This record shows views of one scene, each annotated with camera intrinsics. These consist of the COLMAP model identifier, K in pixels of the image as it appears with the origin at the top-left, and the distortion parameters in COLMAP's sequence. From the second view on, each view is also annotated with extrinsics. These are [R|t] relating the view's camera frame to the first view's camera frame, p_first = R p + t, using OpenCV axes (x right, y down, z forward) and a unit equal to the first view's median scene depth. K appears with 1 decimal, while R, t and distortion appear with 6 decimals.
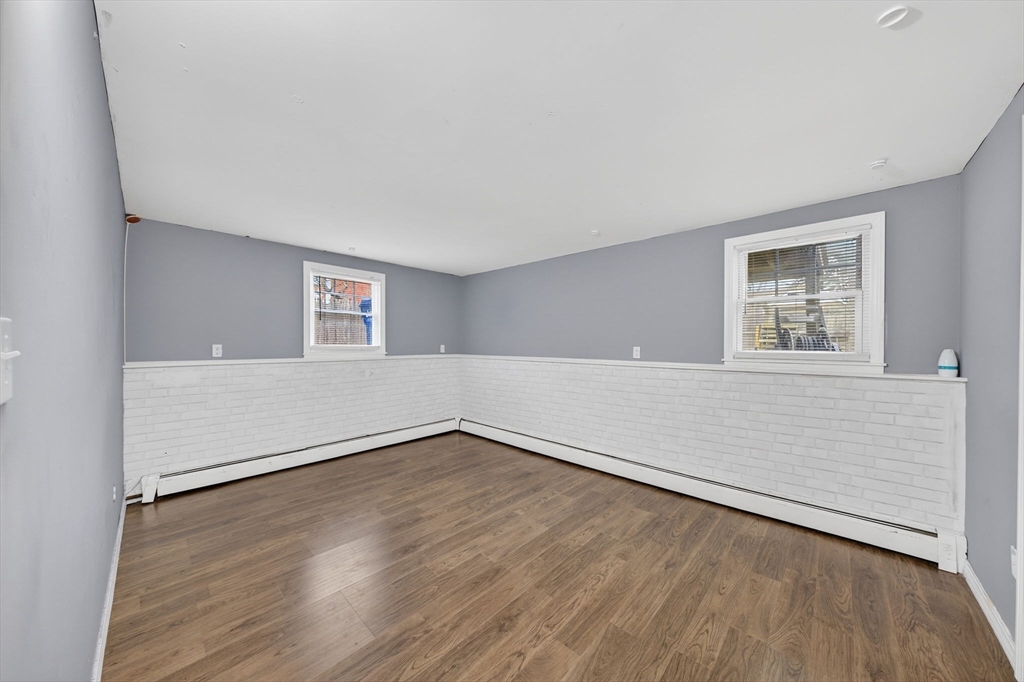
lens RADIAL K [[346.8, 0, 510.9], [0, 346.8, 345.6], [0, 0, 1]] dist [-0.002241, -0.000328]
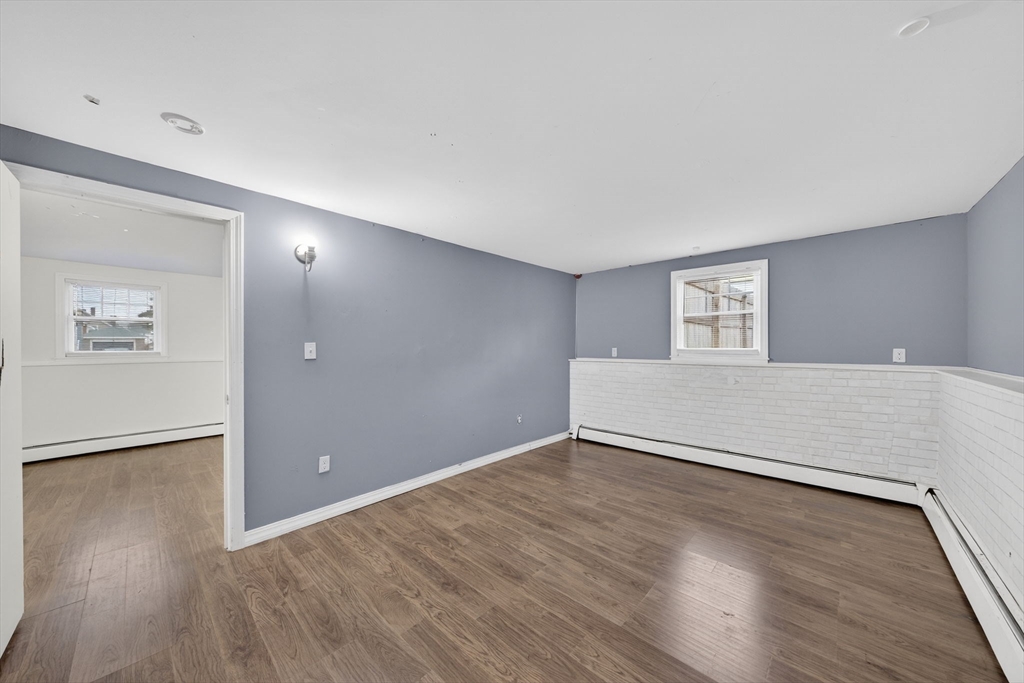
lens RADIAL K [[340.9, 0, 523.1], [0, 340.9, 347.7], [0, 0, 1]] dist [-0.000569, -0.007560]
pose [[0.040347, 0.000327, -0.999186, 0.618546], [-0.004647, 0.999989, 0.000140, -0.001823], [0.999175, 0.004637, 0.040348, 0.648645]]
